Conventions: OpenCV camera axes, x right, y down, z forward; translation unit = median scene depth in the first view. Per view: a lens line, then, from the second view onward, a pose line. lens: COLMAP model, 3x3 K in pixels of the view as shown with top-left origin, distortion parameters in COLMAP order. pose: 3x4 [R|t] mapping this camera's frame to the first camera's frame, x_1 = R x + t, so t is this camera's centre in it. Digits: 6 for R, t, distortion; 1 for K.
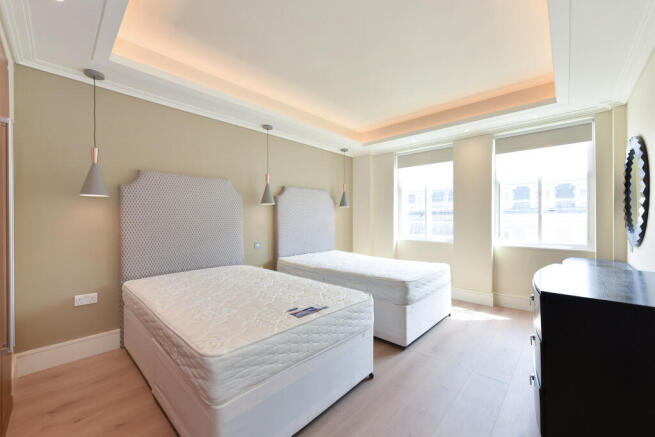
lens RADIAL K [[259.7, 0, 344.1], [0, 259.7, 220.1], [0, 0, 1]] dist [-0.000750, -0.000079]
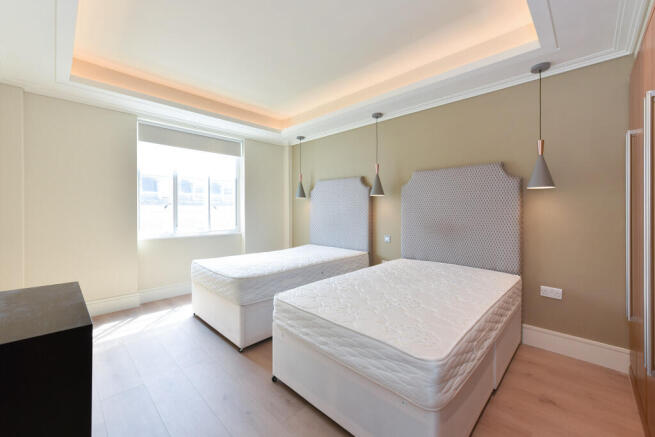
lens RADIAL K [[265.0, 0, 327.8], [0, 265.0, 210.4], [0, 0, 1]] dist [-0.001291, -0.000007]
pose [[0.060898, -0.000384, 0.998144, -0.443516], [0.003174, 0.999995, 0.000191, -0.003331], [-0.998139, 0.003156, 0.060898, 0.393002]]
